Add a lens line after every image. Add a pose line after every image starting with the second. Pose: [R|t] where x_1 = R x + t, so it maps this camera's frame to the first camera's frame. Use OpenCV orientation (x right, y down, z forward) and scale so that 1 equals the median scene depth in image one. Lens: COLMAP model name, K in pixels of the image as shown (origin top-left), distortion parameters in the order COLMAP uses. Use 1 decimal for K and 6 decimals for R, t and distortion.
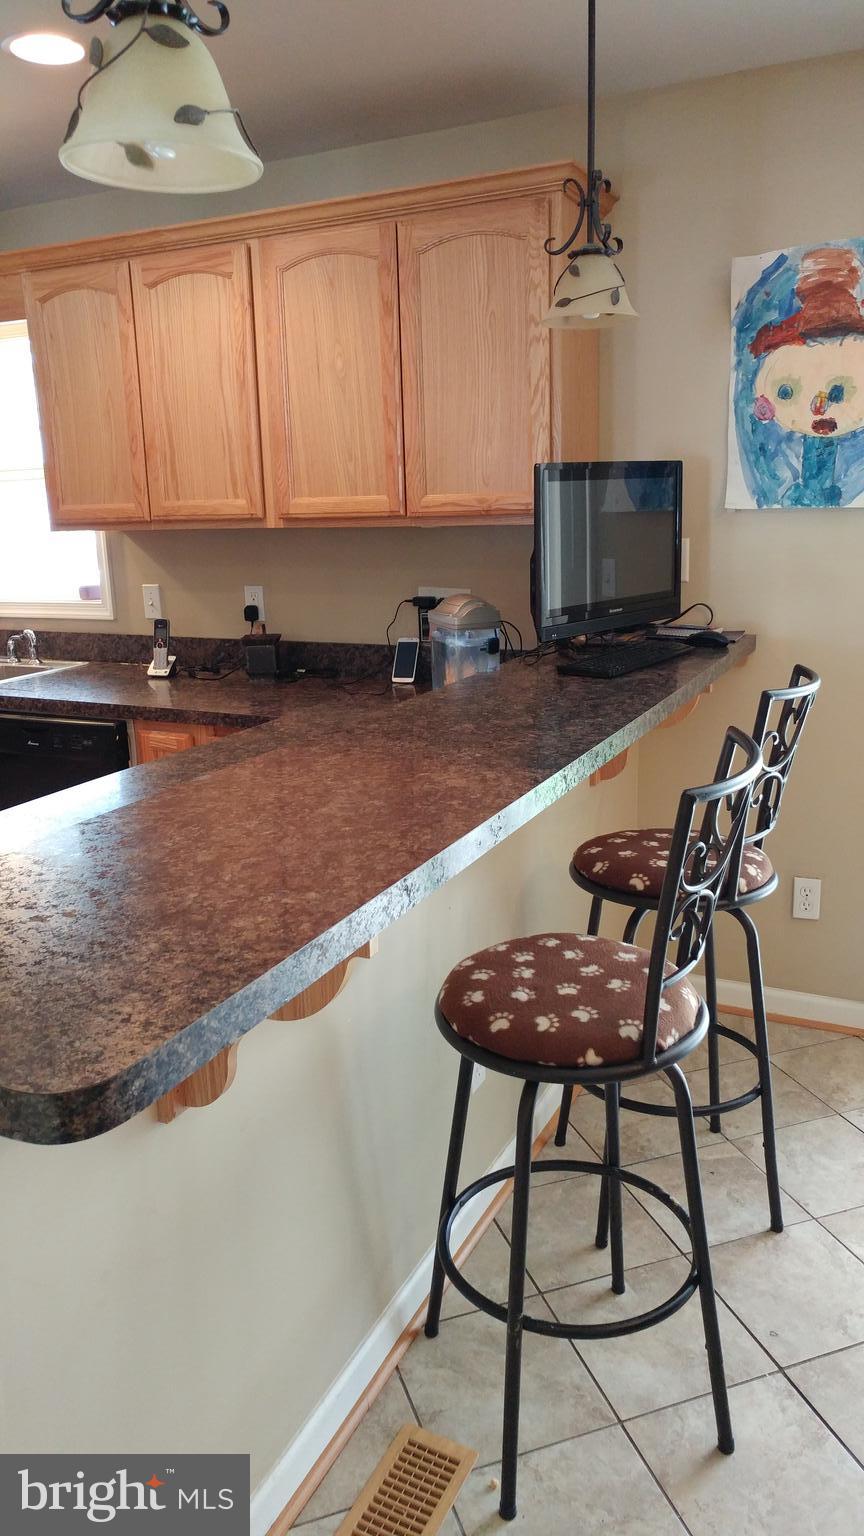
lens RADIAL K [[1141.9, 0, 413.9], [0, 1141.9, 765.8], [0, 0, 1]] dist [-0.059912, 0.170333]
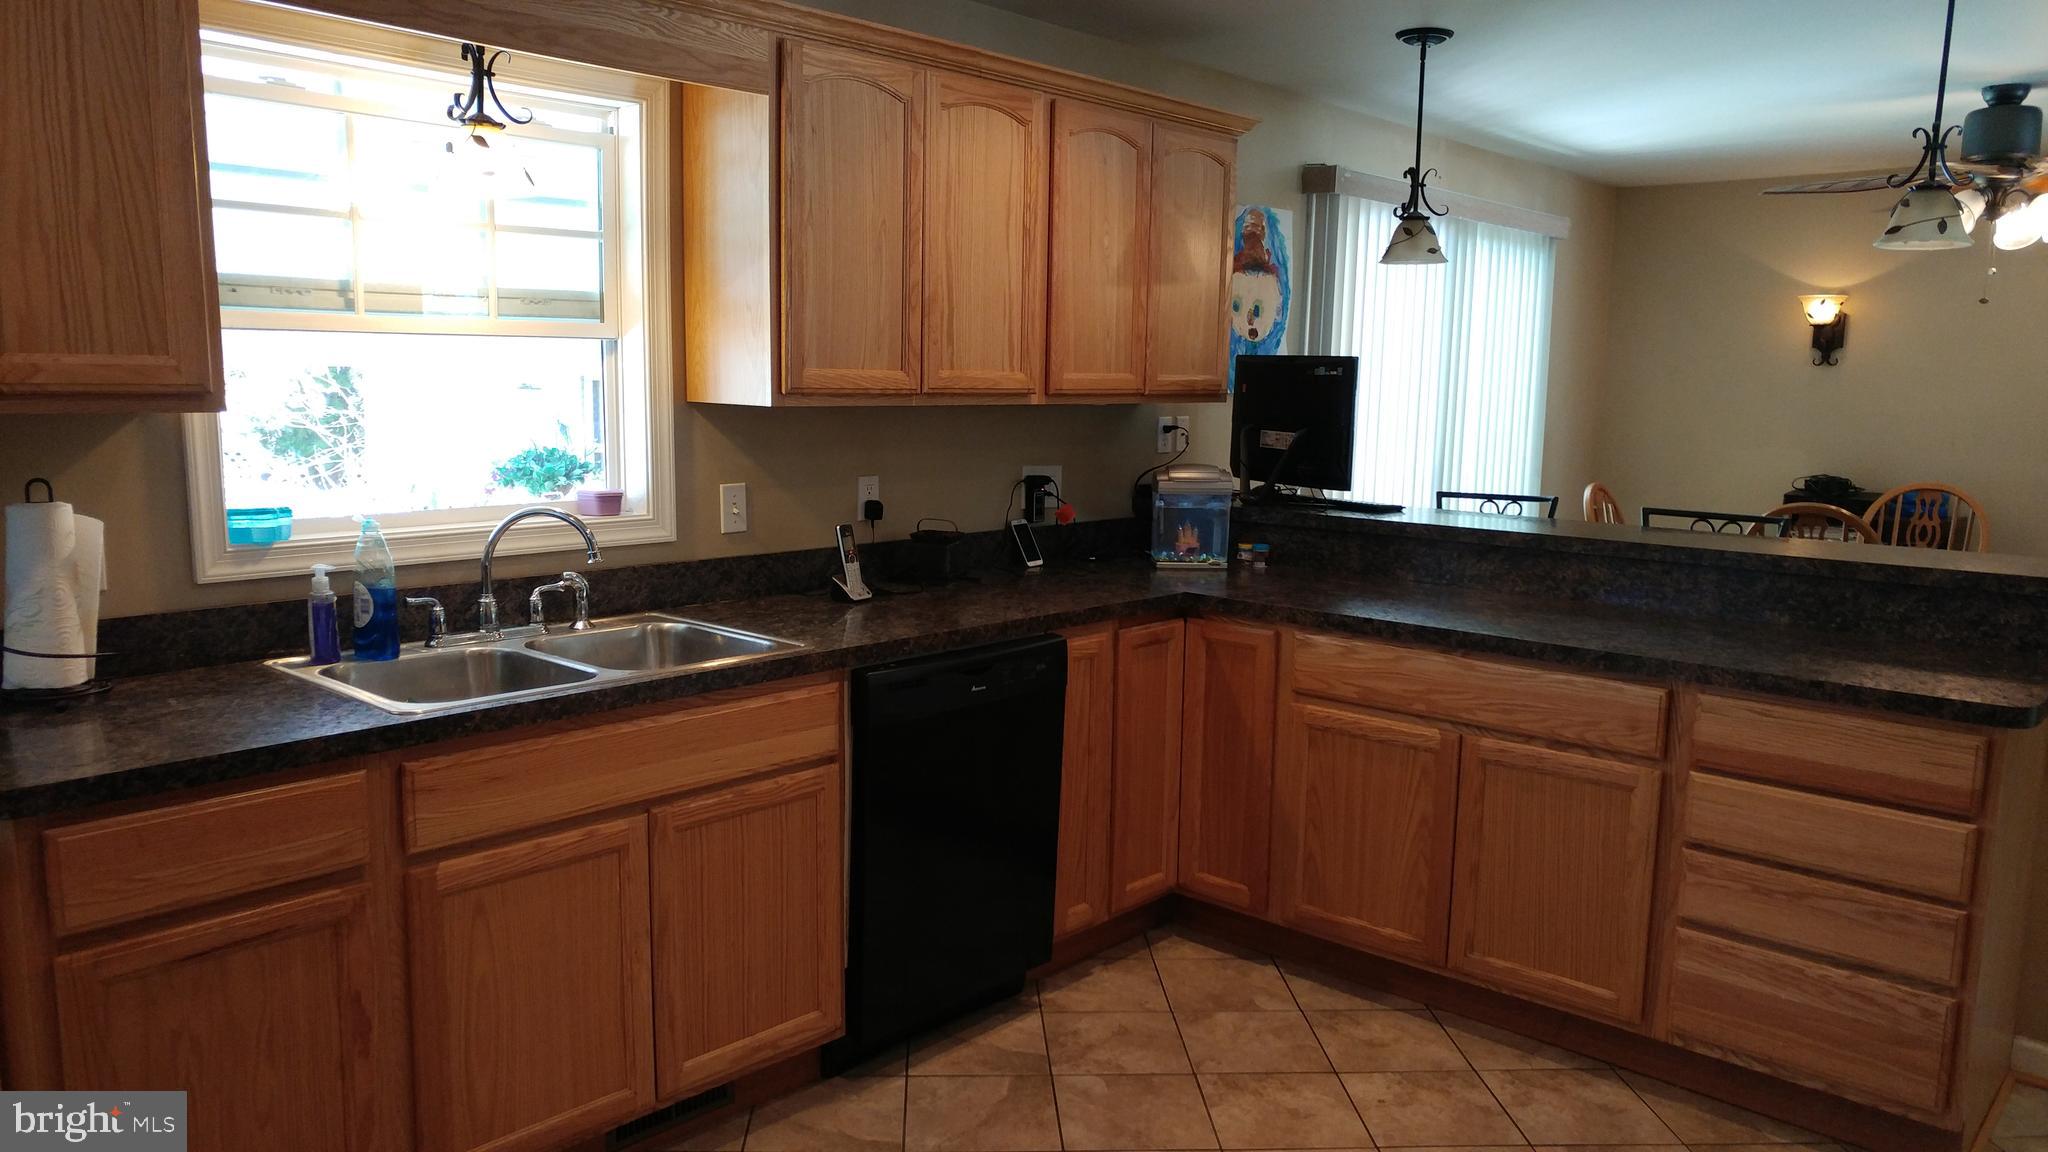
lens RADIAL K [[1490.0, 0, 1017.4], [0, 1490.0, 599.5], [0, 0, 1]] dist [0.023182, -0.006048]
pose [[0.257140, -0.118243, 0.959113, -1.313626], [0.195940, 0.978250, 0.068070, -0.145335], [-0.946301, 0.170425, 0.274716, 0.738028]]
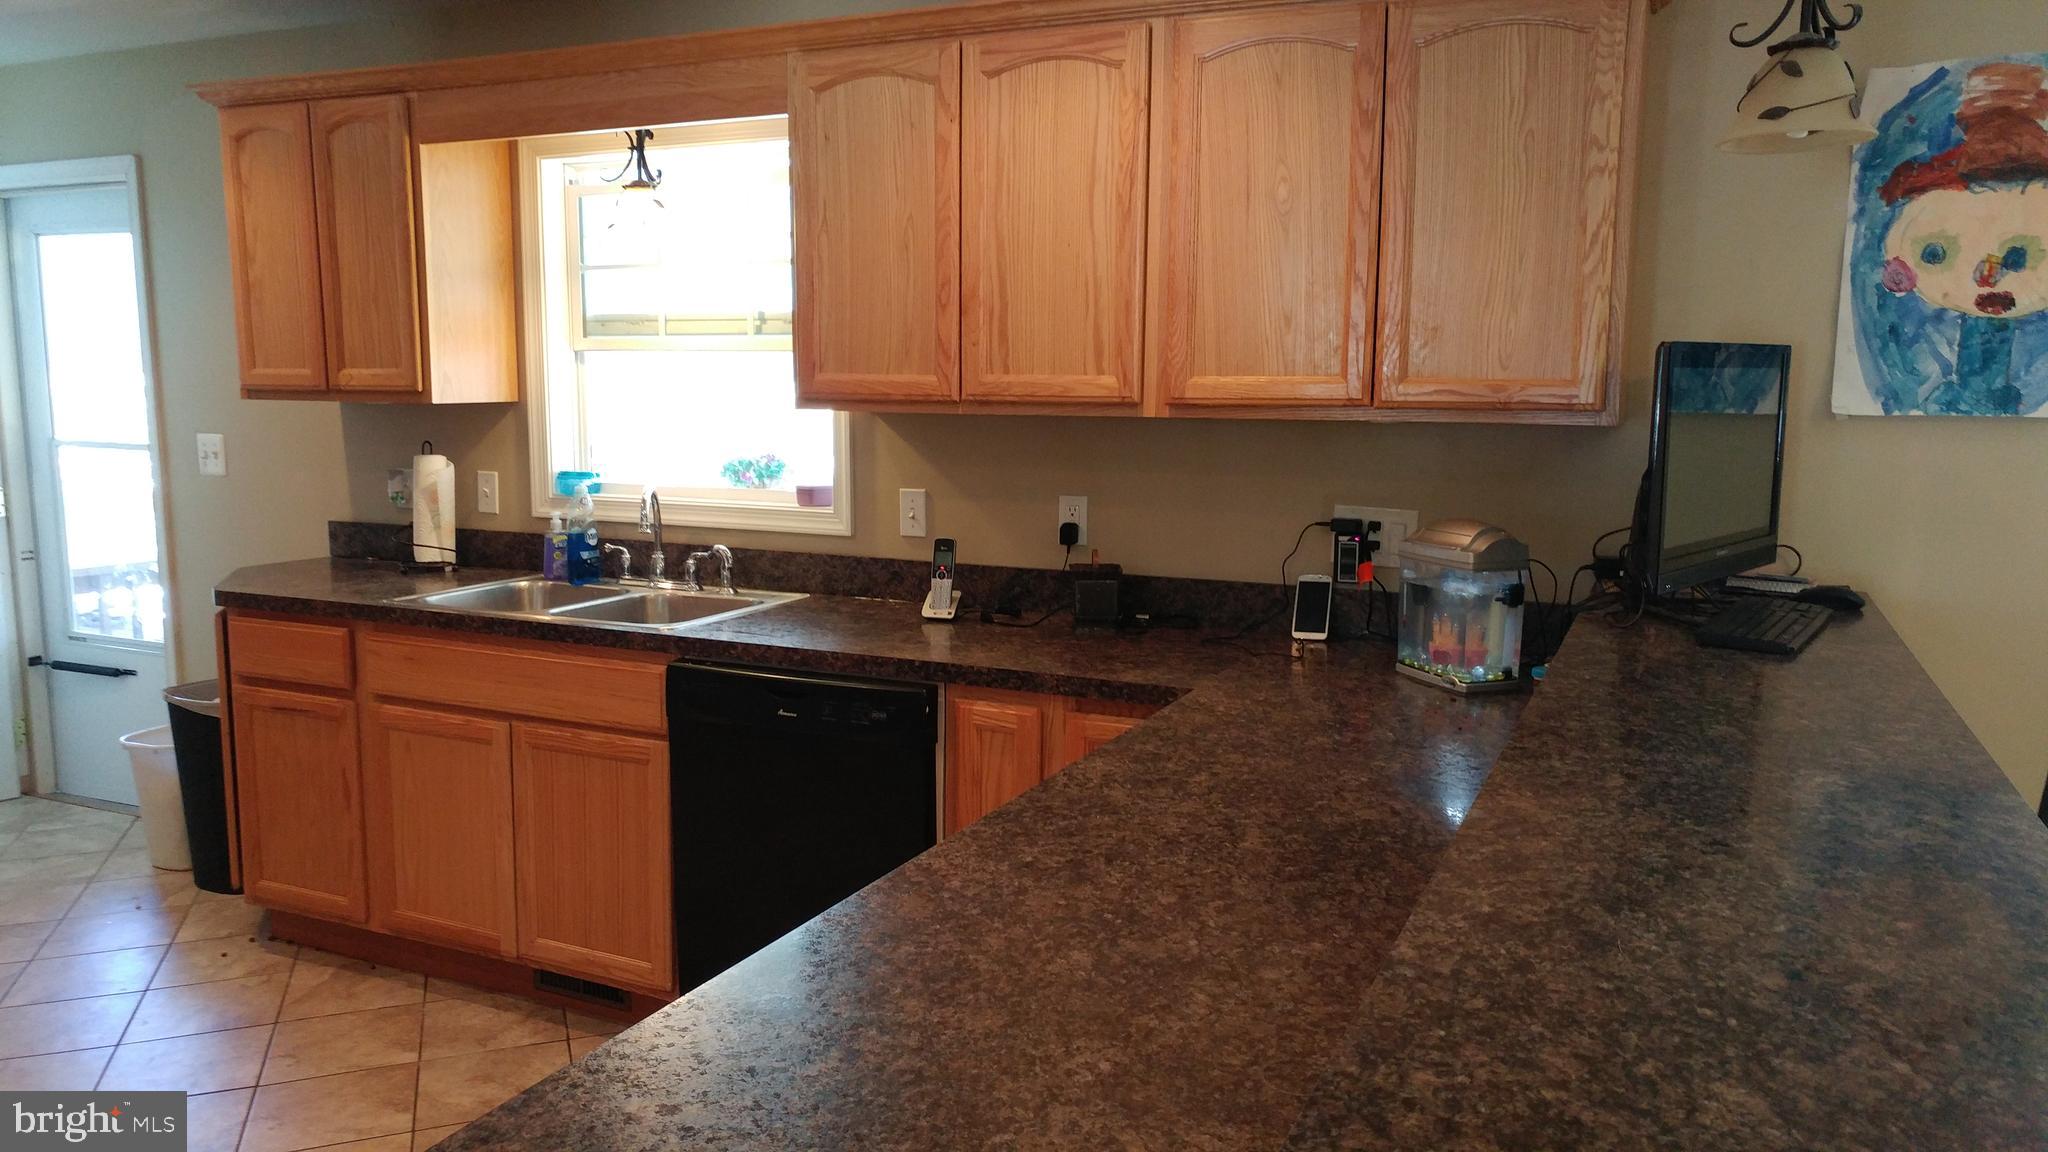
lens RADIAL K [[1490.0, 0, 1017.4], [0, 1490.0, 599.5], [0, 0, 1]] dist [0.023182, -0.006048]
pose [[0.998455, 0.030334, 0.046565, -0.255655], [-0.026286, 0.996016, -0.085209, -0.016012], [-0.048964, 0.083853, 0.995274, 0.097474]]
